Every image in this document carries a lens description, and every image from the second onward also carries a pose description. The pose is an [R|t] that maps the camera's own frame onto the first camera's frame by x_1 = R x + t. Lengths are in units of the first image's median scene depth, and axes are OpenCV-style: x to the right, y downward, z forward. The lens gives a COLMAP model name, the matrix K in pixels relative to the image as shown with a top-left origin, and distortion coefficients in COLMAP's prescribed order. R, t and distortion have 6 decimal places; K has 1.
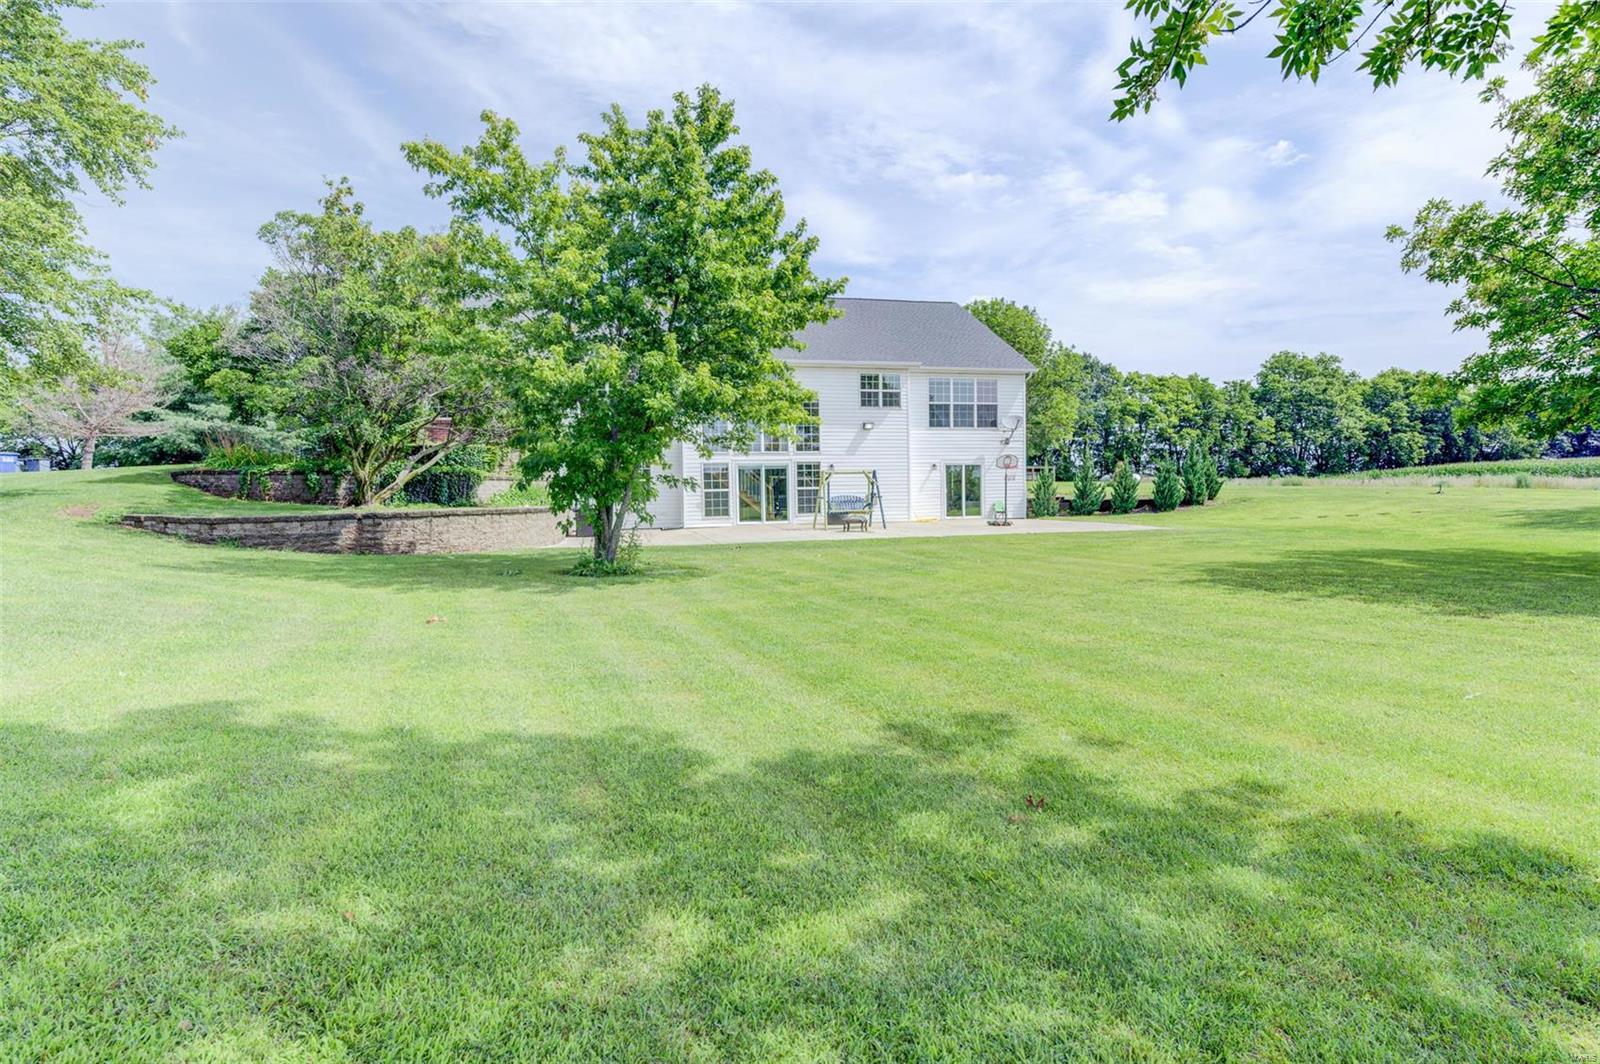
lens RADIAL K [[872.4, 0, 803.1], [0, 872.4, 530.5], [0, 0, 1]] dist [-0.004070, -0.001464]
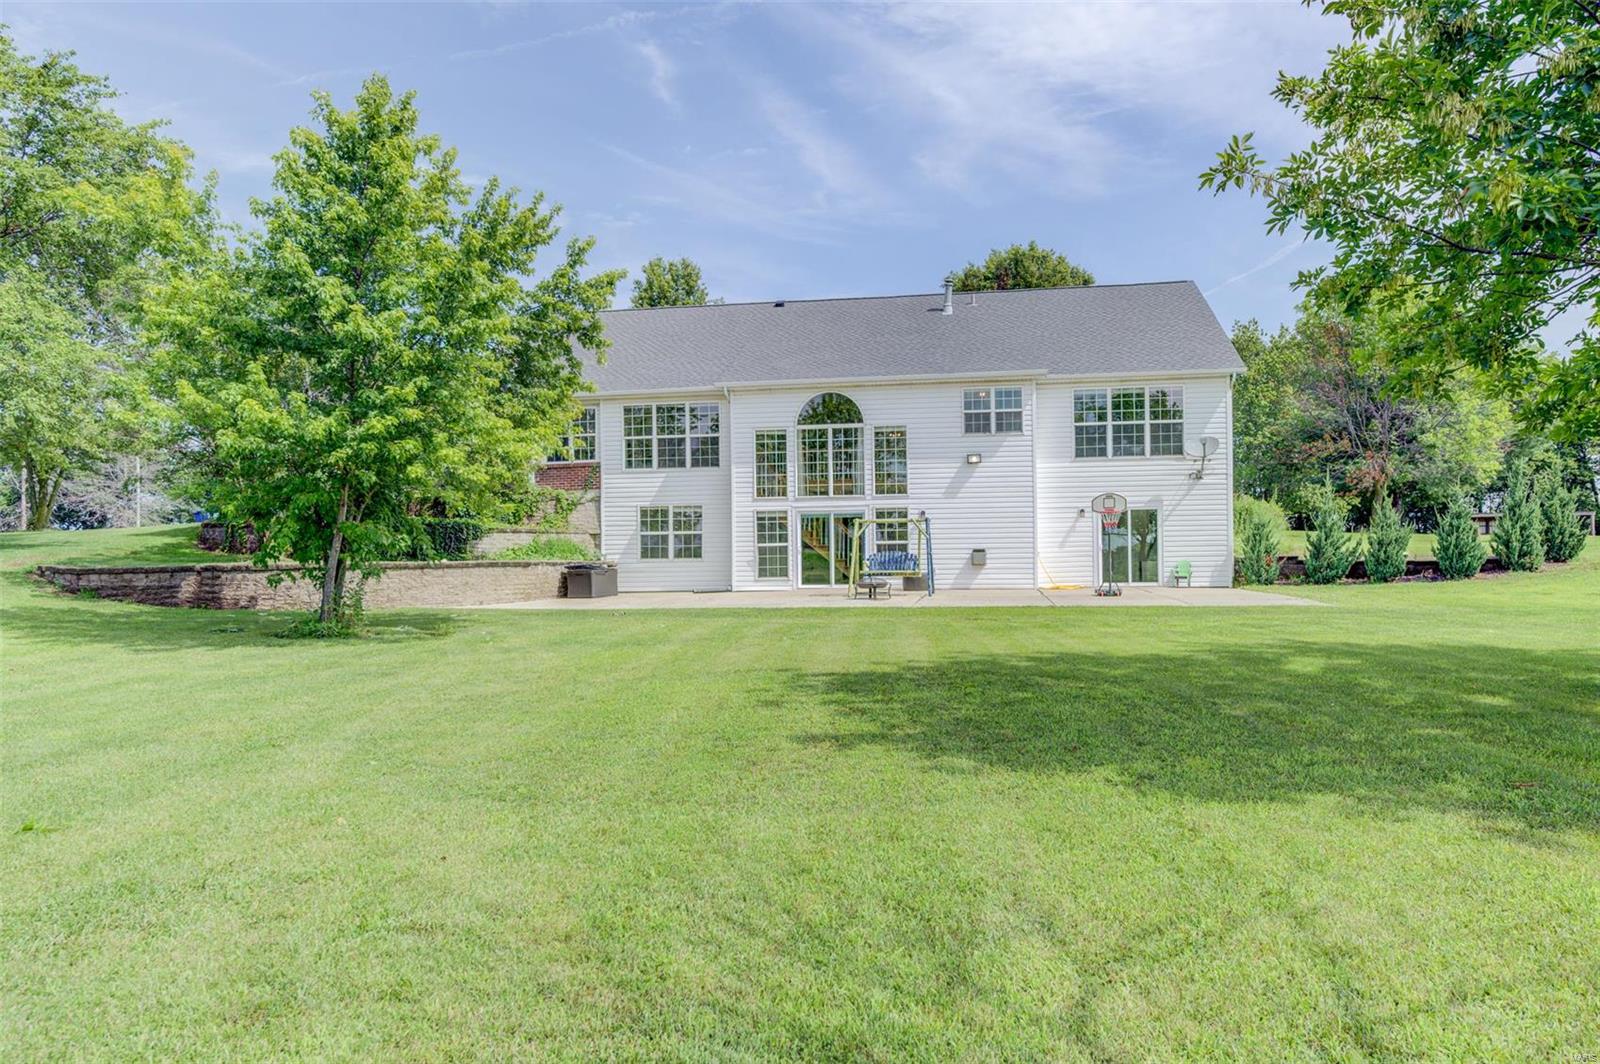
lens RADIAL K [[1105.4, 0, 827.6], [0, 1105.4, 540.2], [0, 0, 1]] dist [-0.007193, 0.003763]
pose [[0.910879, 0.001122, -0.412671, 0.352304], [-0.022293, 0.998670, -0.046492, -0.003664], [0.412070, 0.051548, 0.909693, 0.093226]]
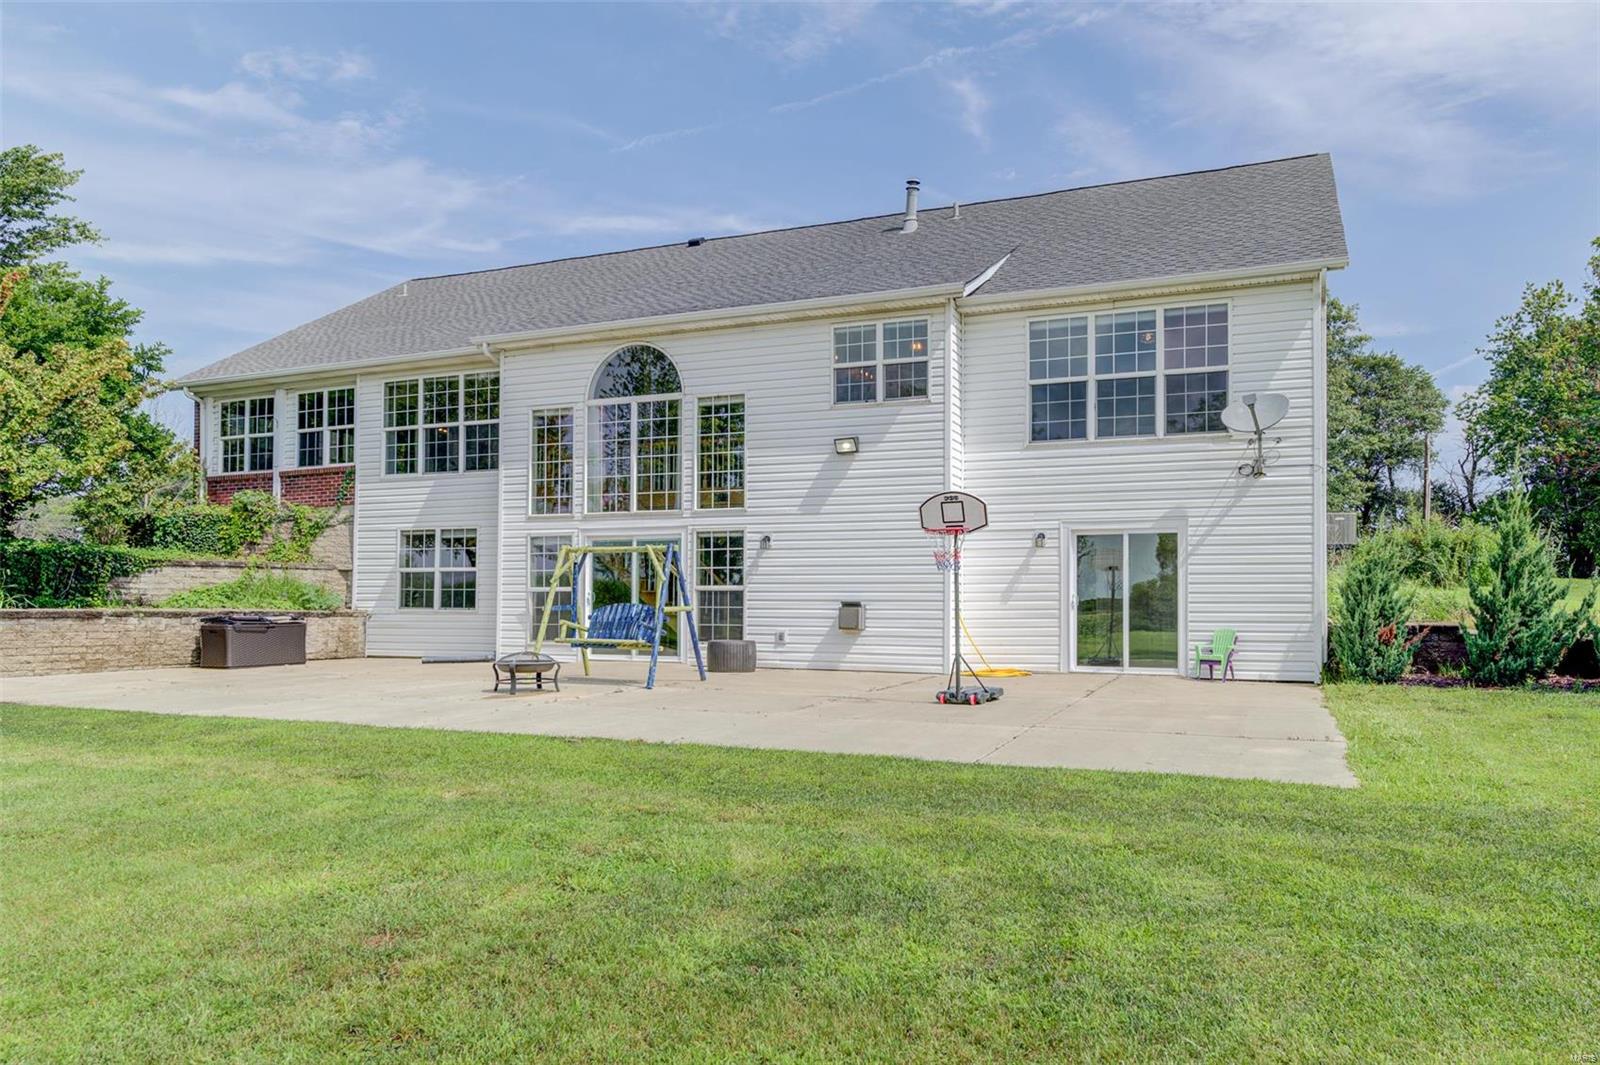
lens RADIAL K [[1156.3, 0, 799.8], [0, 1156.3, 567.2], [0, 0, 1]] dist [-0.005218, -0.000789]
pose [[0.778669, 0.003091, -0.627427, 0.418568], [-0.044210, 0.997773, -0.049952, -0.030327], [0.625876, 0.066635, 0.777071, 0.546161]]
